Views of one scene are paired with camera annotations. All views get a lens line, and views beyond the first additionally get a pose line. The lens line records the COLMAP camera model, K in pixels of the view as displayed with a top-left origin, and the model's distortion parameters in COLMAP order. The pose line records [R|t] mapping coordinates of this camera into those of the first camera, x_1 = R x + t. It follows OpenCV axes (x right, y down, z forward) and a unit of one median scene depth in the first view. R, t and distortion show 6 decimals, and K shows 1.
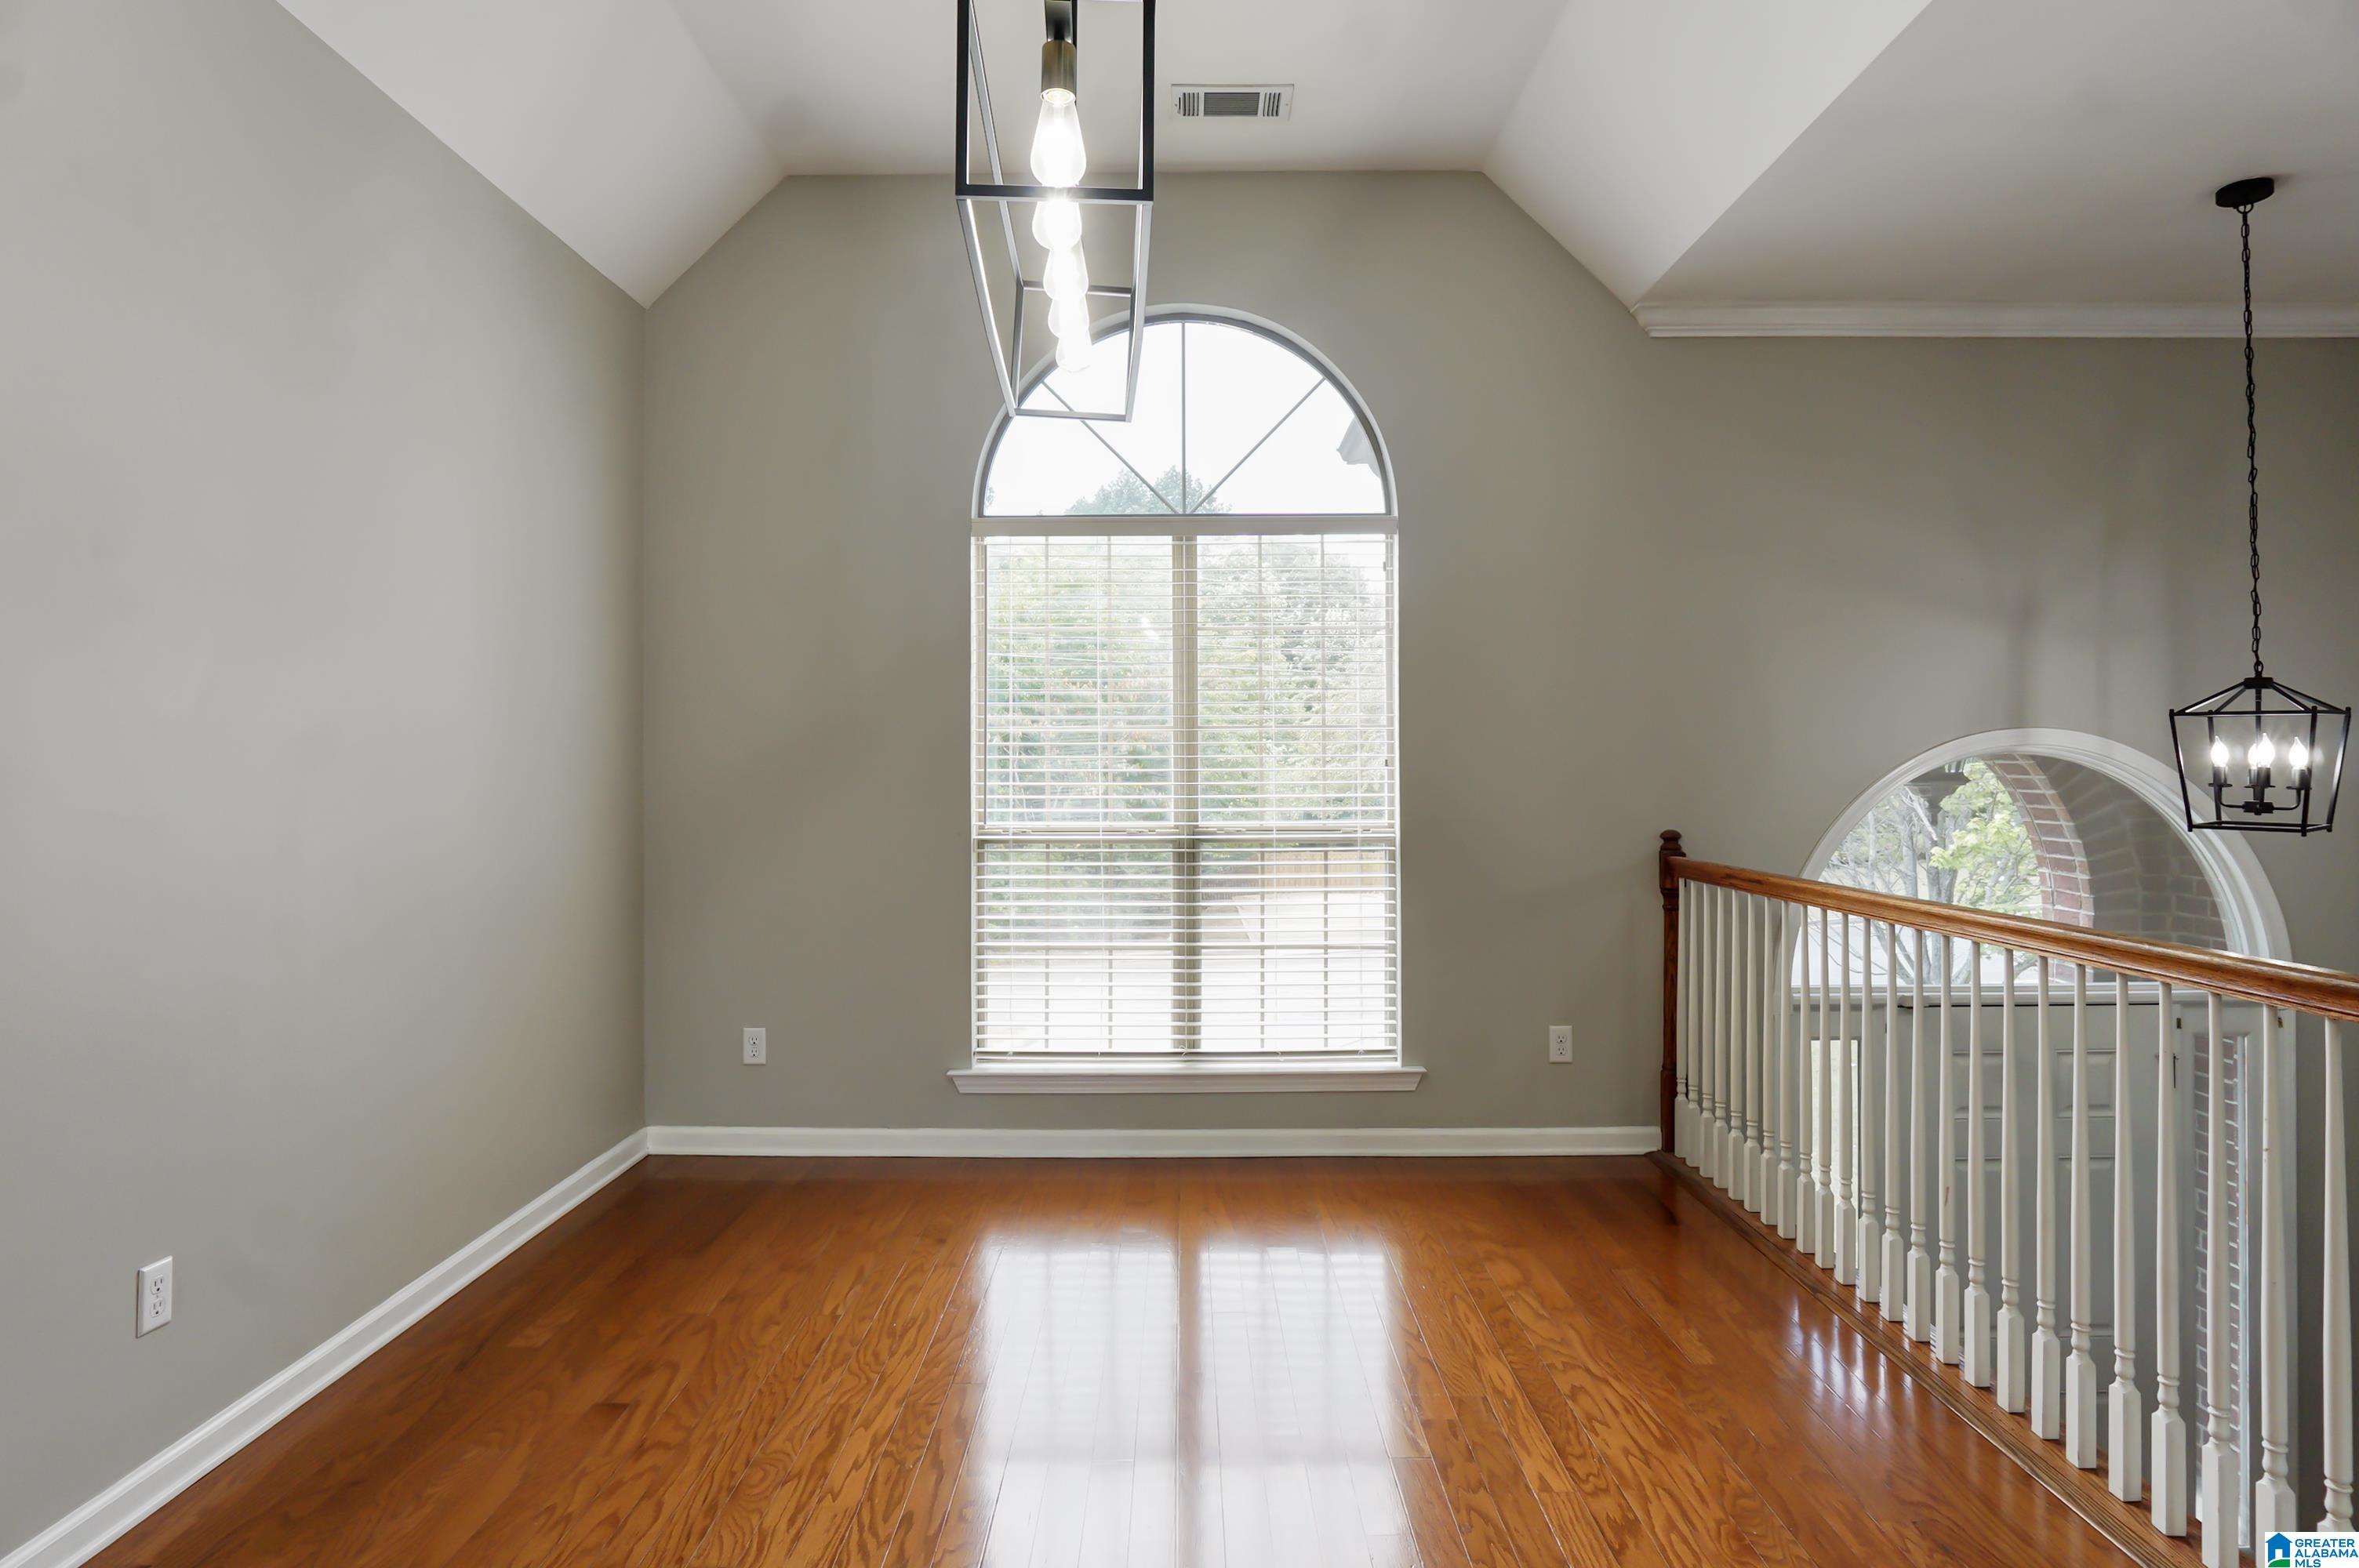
lens RADIAL K [[1266.4, 0, 1178.1], [0, 1266.4, 748.0], [0, 0, 1]] dist [-0.030653, 0.006407]
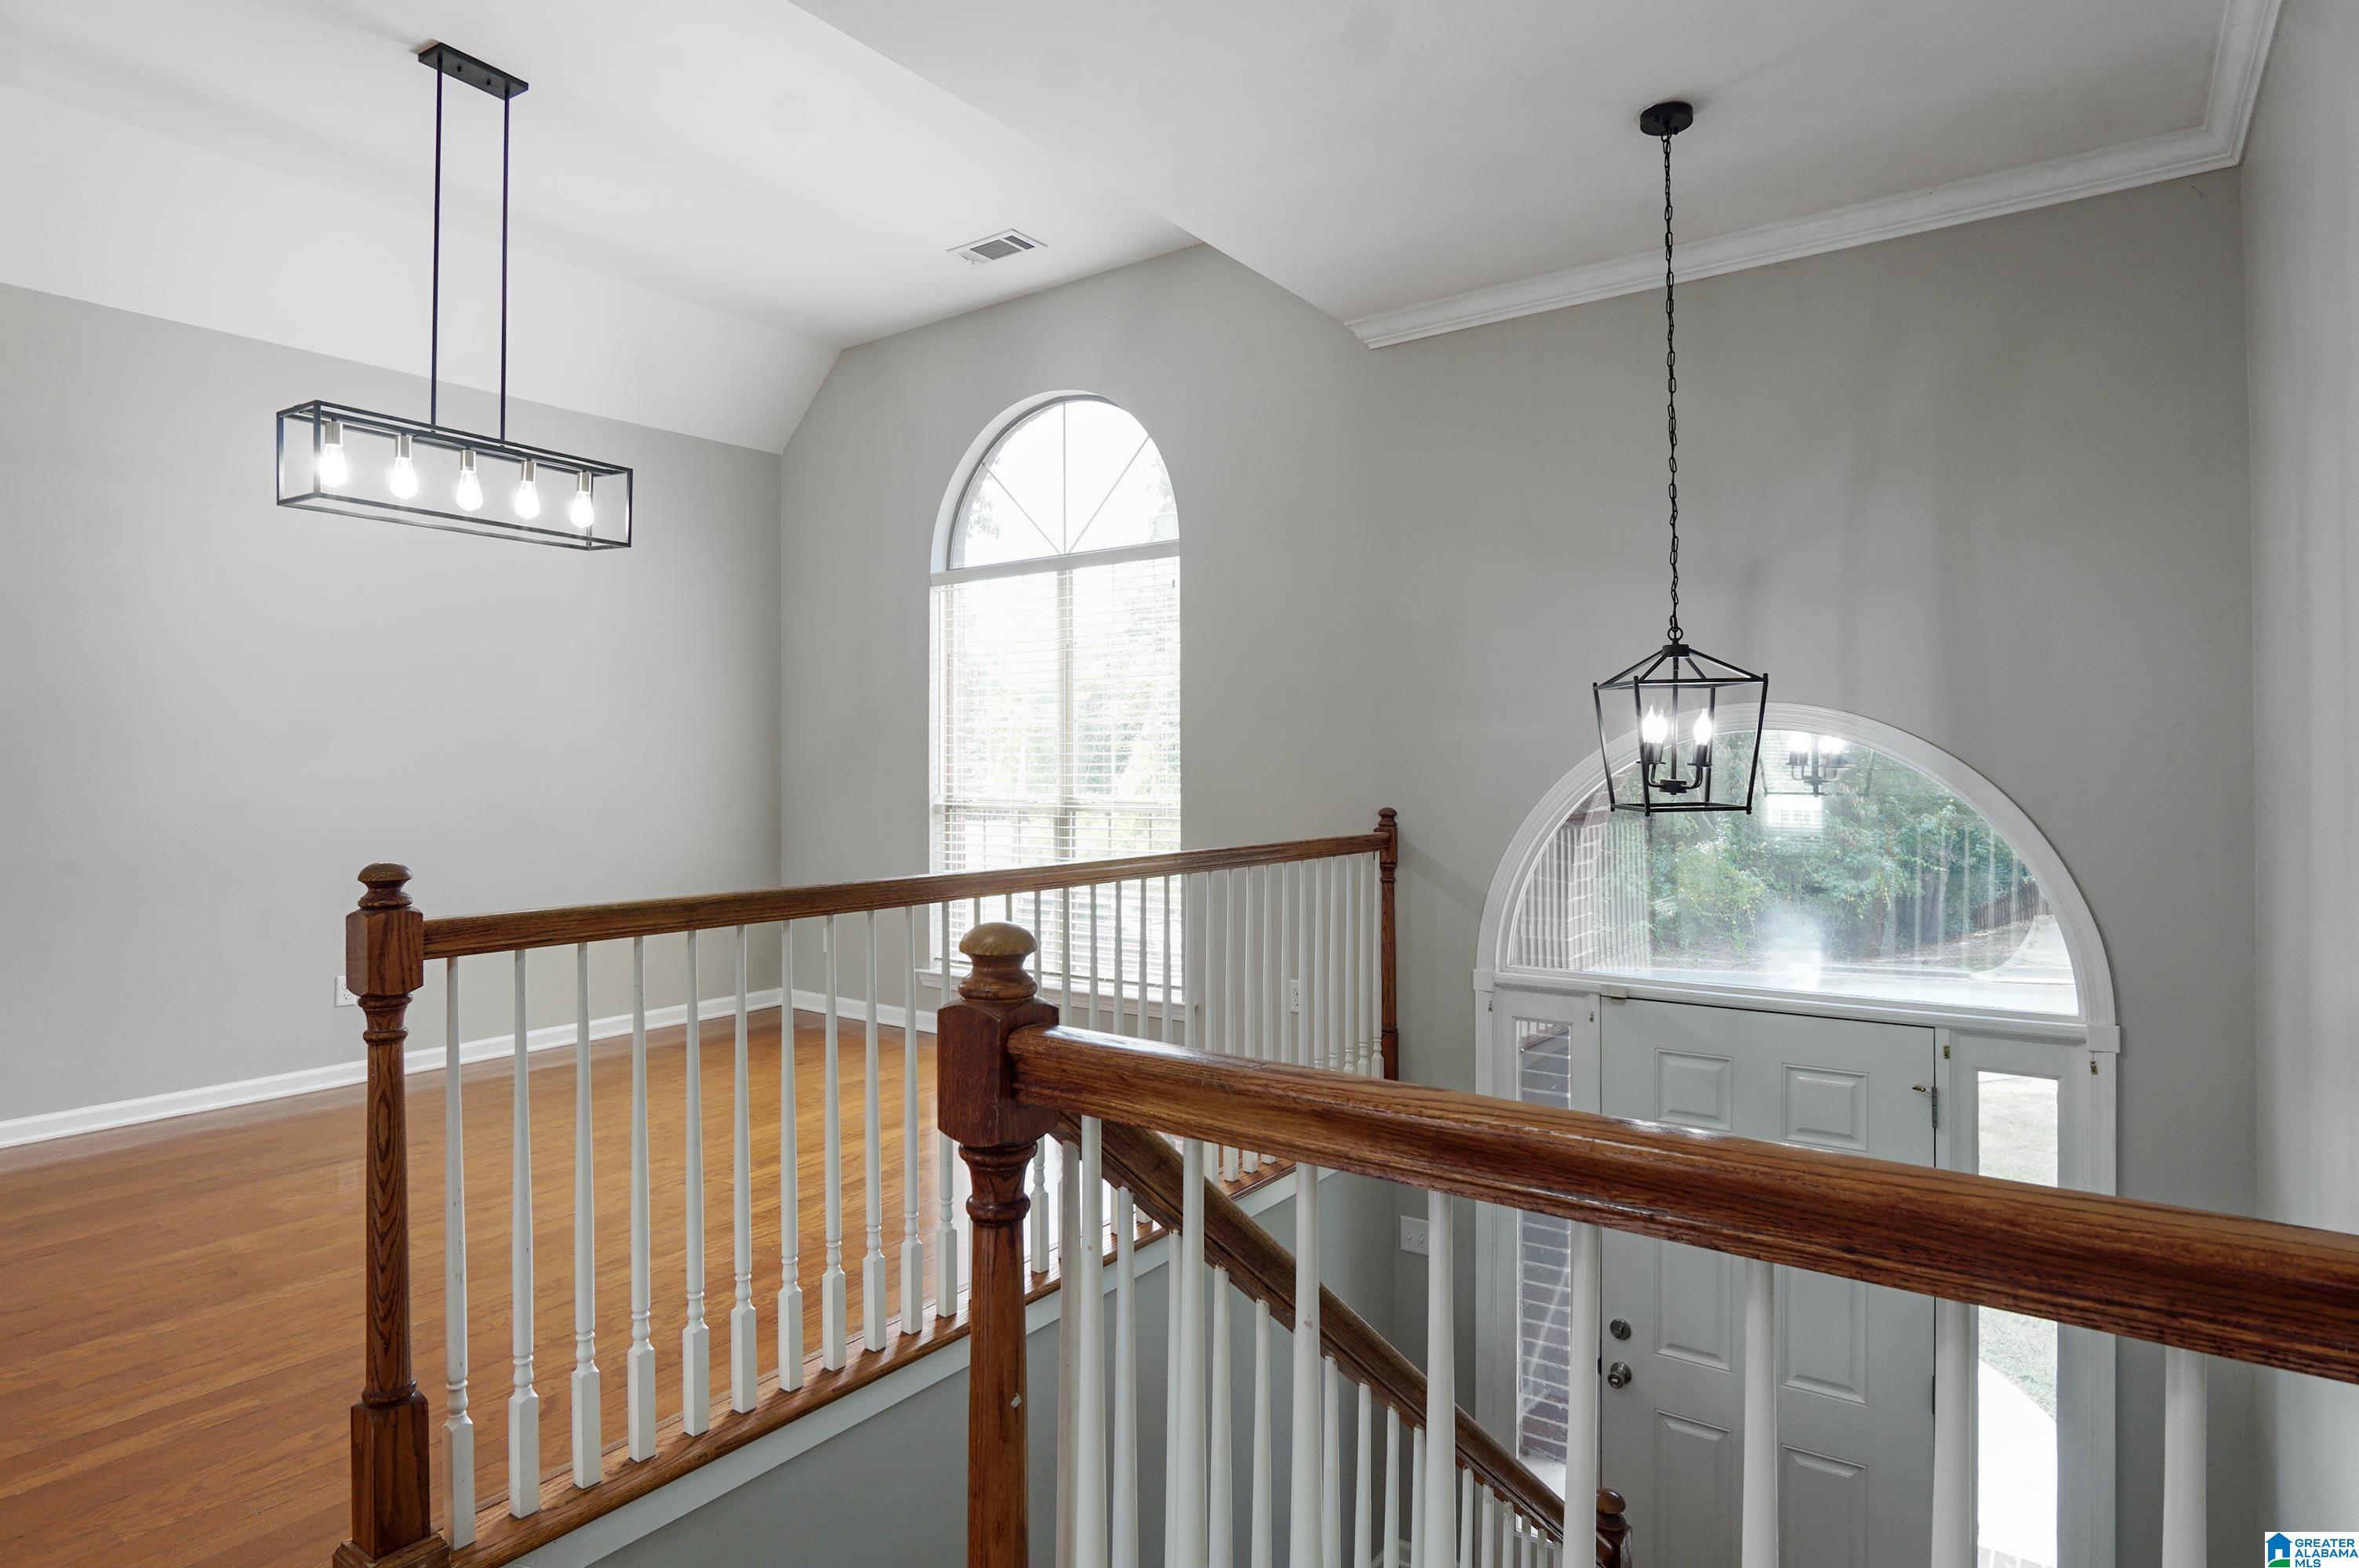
lens RADIAL K [[1266.4, 0, 1167.6], [0, 1266.4, 755.9], [0, 0, 1]] dist [-0.030653, 0.006407]
pose [[0.809462, -0.005329, -0.587149, 0.871973], [0.012889, 0.999879, 0.008694, 0.009618], [0.587031, -0.014605, 0.809432, 0.023053]]
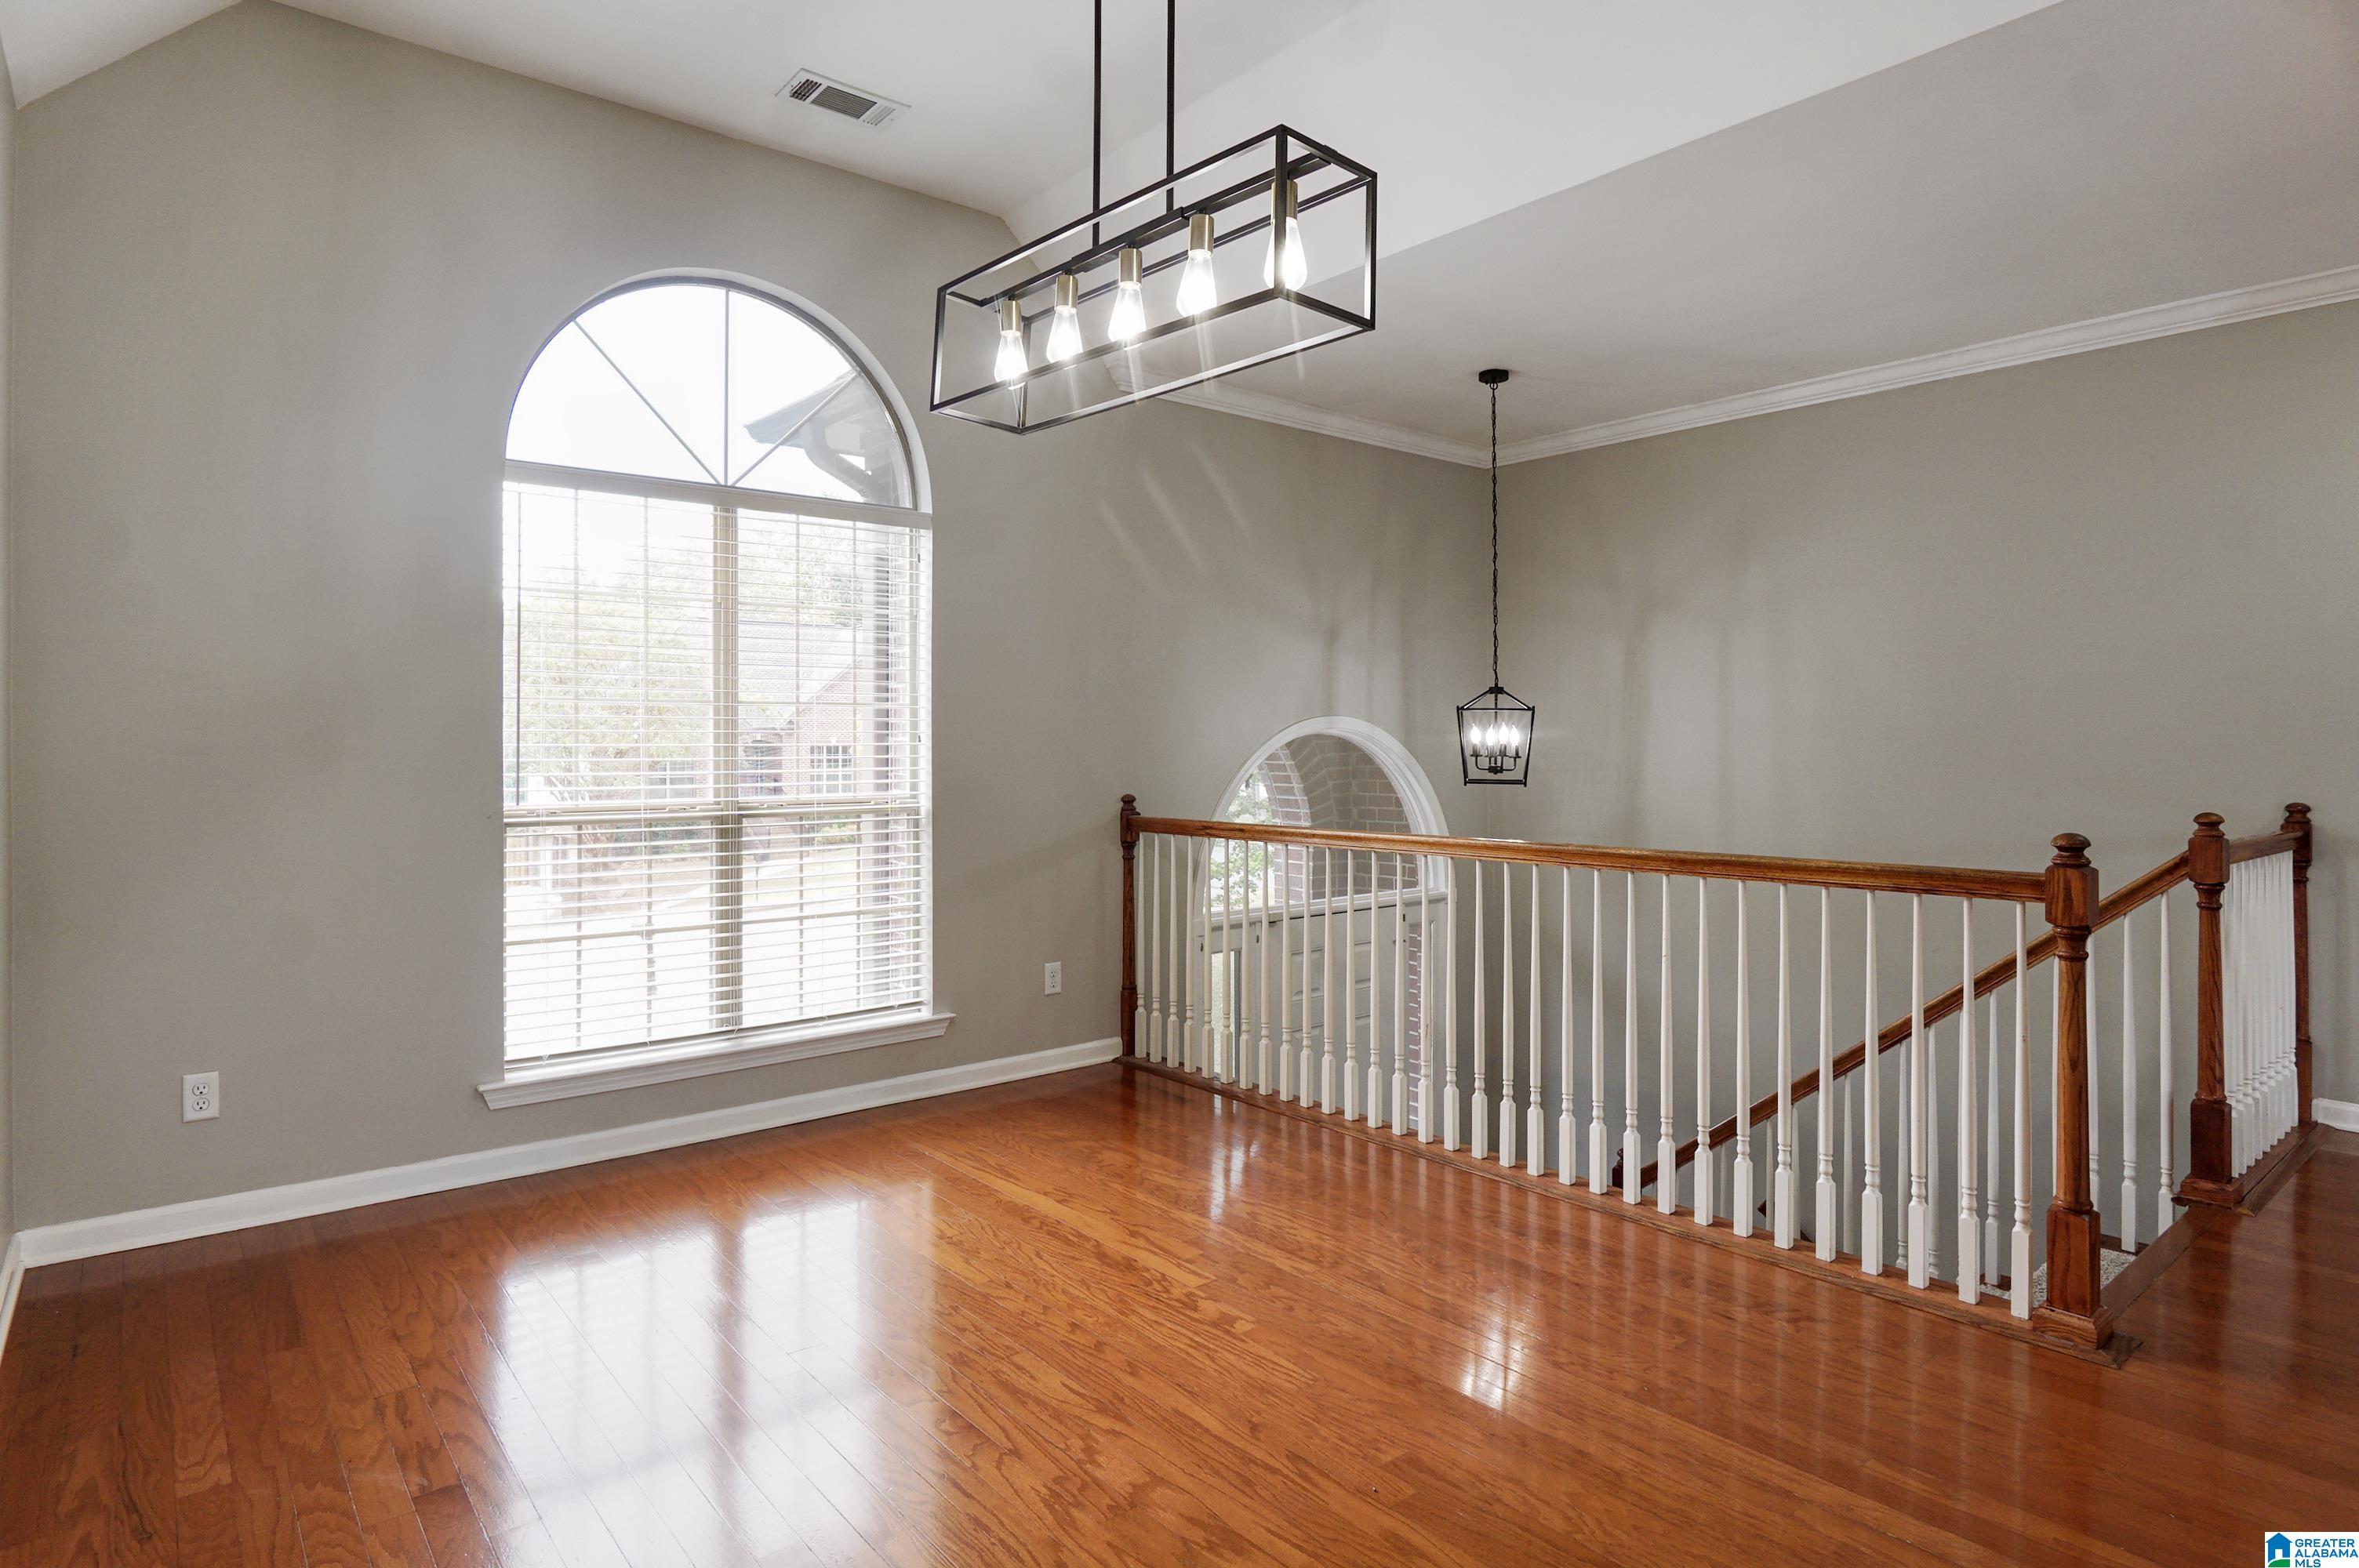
lens RADIAL K [[1266.4, 0, 1173.8], [0, 1266.4, 735.1], [0, 0, 1]] dist [-0.030653, 0.006407]
pose [[0.770233, 0.006126, 0.637733, -0.364099], [-0.011158, 0.999930, 0.003871, 0.002026], [-0.637665, -0.010098, 0.770247, 0.021529]]
